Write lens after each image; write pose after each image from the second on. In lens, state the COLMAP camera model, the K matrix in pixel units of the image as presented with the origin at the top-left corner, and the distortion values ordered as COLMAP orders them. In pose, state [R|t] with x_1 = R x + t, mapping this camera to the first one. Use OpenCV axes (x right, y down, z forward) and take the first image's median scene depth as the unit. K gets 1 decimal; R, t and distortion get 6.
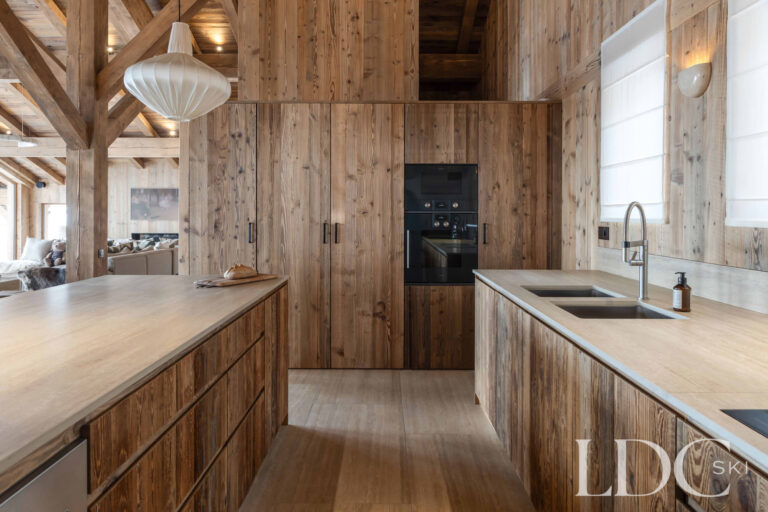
lens RADIAL K [[515.2, 0, 389.1], [0, 515.2, 217.3], [0, 0, 1]] dist [-0.003675, 0.005070]
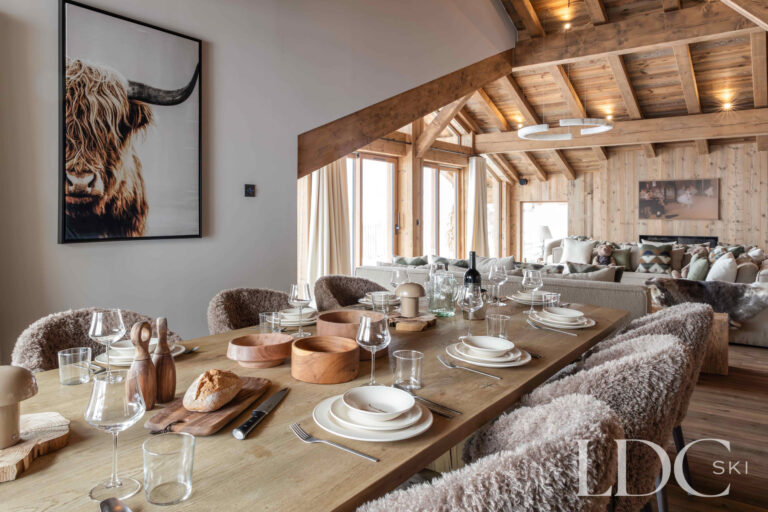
lens RADIAL K [[567.8, 0, 363.4], [0, 567.8, 214.3], [0, 0, 1]] dist [-0.009747, 0.008676]
pose [[0.817876, -0.006148, -0.575362, -0.337435], [0.004591, 0.999981, -0.004158, -0.001250], [0.575376, 0.000759, 0.817888, -0.002235]]
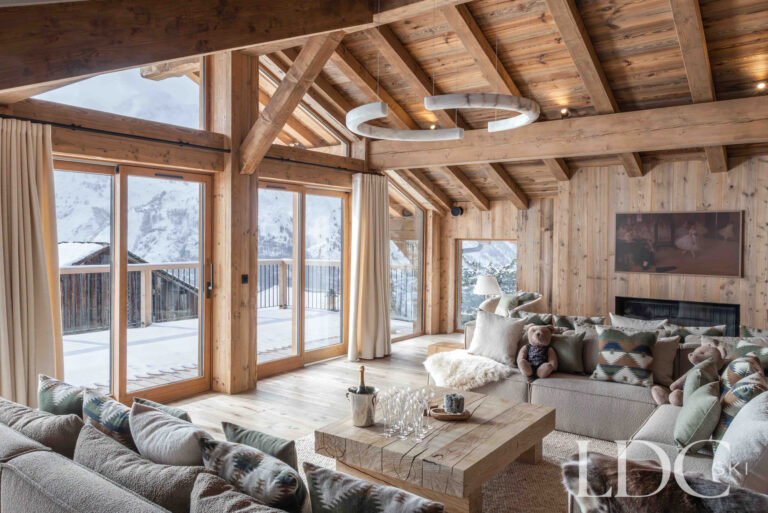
lens RADIAL K [[567.8, 0, 353.7], [0, 567.8, 242.1], [0, 0, 1]] dist [-0.009747, 0.008676]
pose [[0.797018, 0.007310, -0.603911, -0.360127], [-0.004047, 0.999969, 0.006763, -0.028963], [0.603941, -0.002946, 0.797023, 0.361489]]
